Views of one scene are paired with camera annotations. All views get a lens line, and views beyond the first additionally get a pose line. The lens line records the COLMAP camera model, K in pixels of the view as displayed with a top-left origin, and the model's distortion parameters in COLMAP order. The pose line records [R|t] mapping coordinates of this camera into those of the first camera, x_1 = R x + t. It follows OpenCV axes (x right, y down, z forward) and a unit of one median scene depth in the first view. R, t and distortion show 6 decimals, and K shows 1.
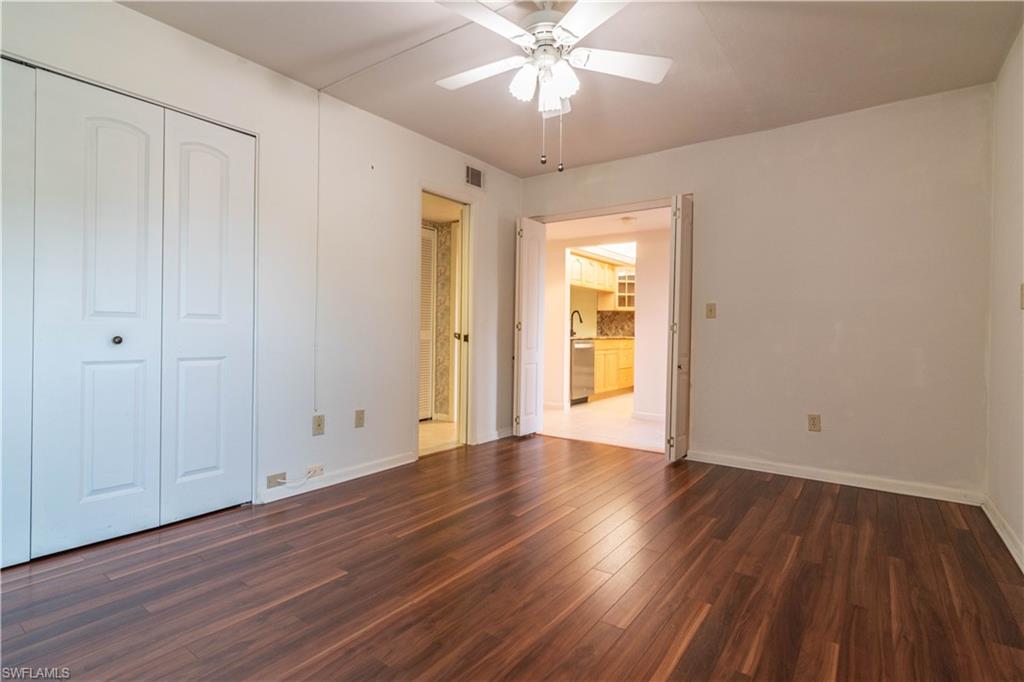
lens RADIAL K [[508.8, 0, 508.6], [0, 508.8, 331.8], [0, 0, 1]] dist [0.000601, 0.000227]
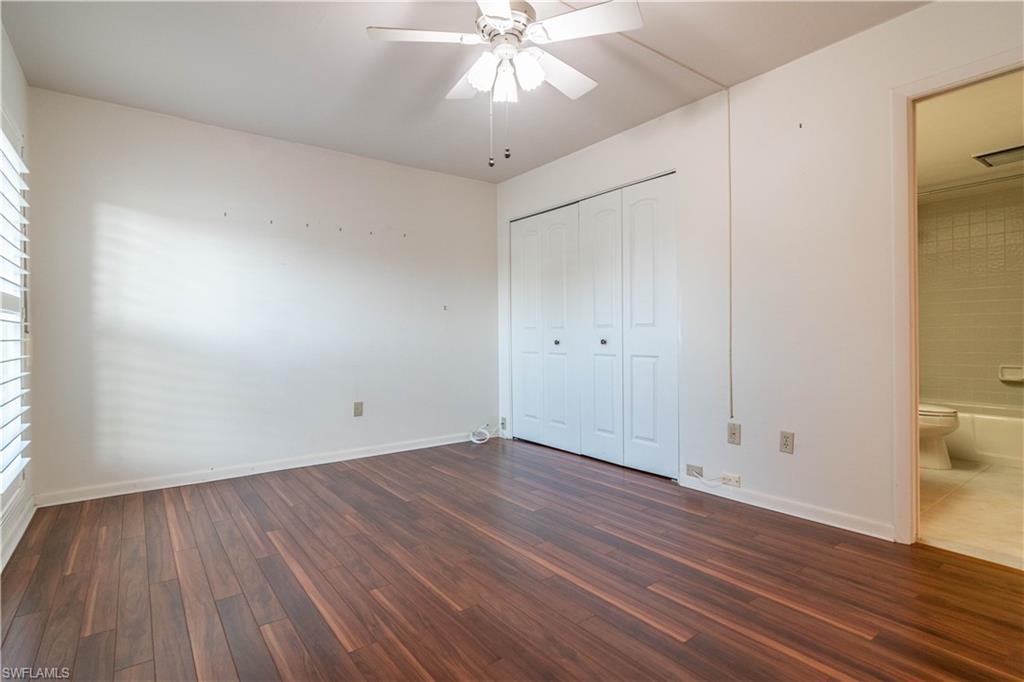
lens RADIAL K [[508.8, 0, 515.1], [0, 508.8, 337.2], [0, 0, 1]] dist [0.000601, 0.000227]
pose [[-0.292220, -0.002463, -0.956348, 0.847288], [0.002006, 0.999993, -0.003189, 0.004766], [0.956349, -0.002851, -0.292213, 1.129669]]
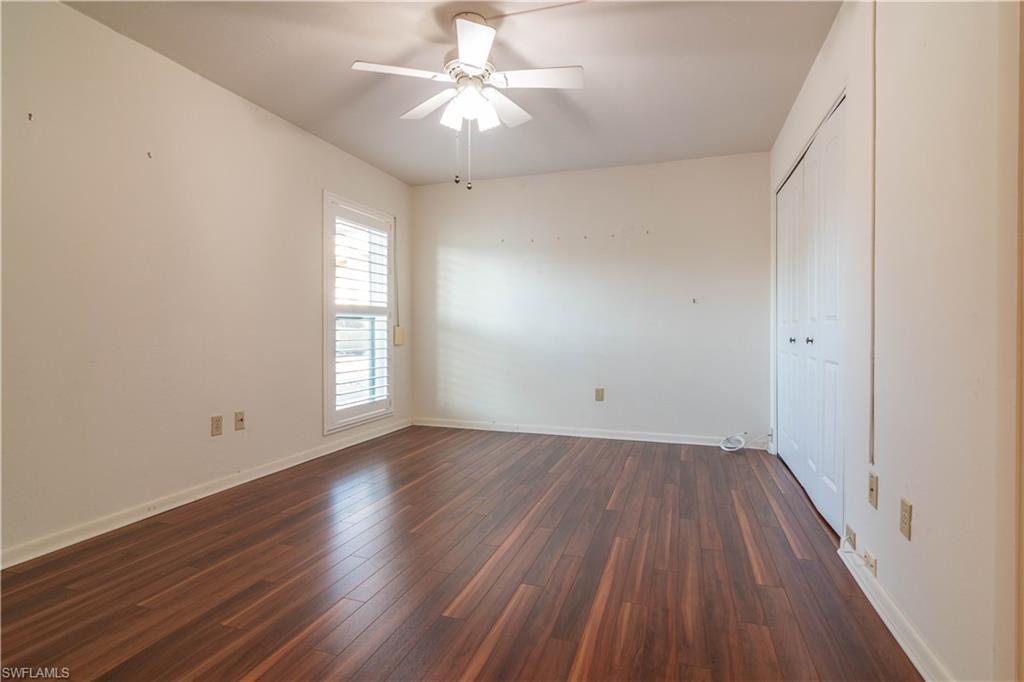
lens RADIAL K [[508.8, 0, 506.9], [0, 508.8, 335.4], [0, 0, 1]] dist [0.000601, 0.000227]
pose [[-0.956357, -0.008941, -0.292065, 0.279653], [-0.012618, 0.999863, 0.010707, 0.000056], [0.291929, 0.013925, -0.956339, 1.840408]]
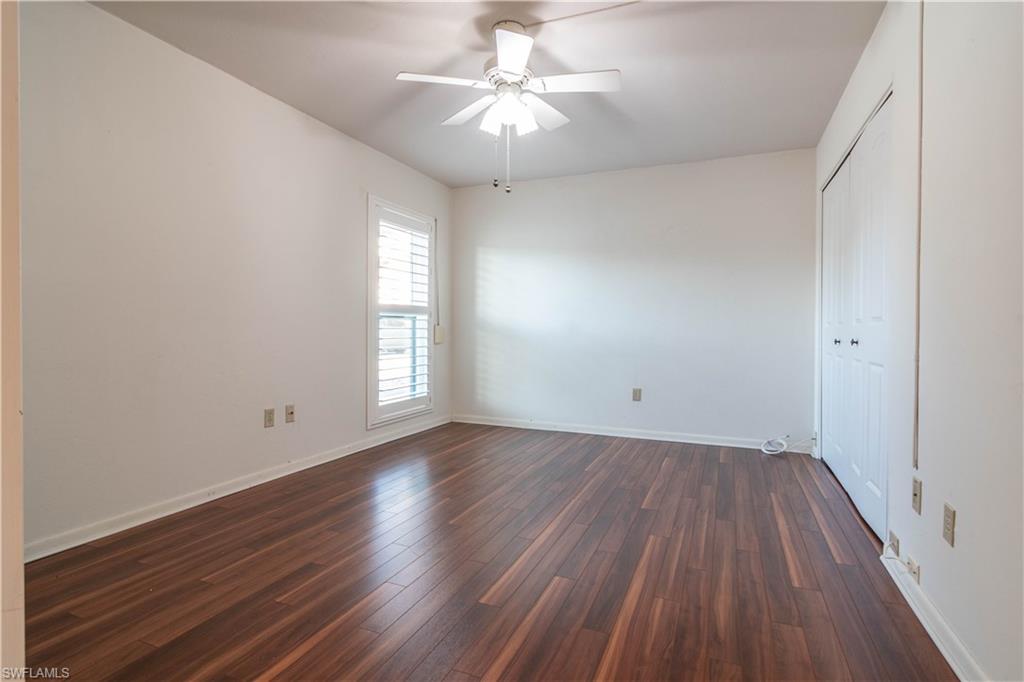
lens RADIAL K [[508.8, 0, 507.7], [0, 508.8, 335.7], [0, 0, 1]] dist [0.000601, 0.000227]
pose [[-0.975191, -0.014708, -0.220874, 0.283473], [-0.018288, 0.999732, 0.014169, -0.000629], [0.220607, 0.017856, -0.975199, 1.865947]]
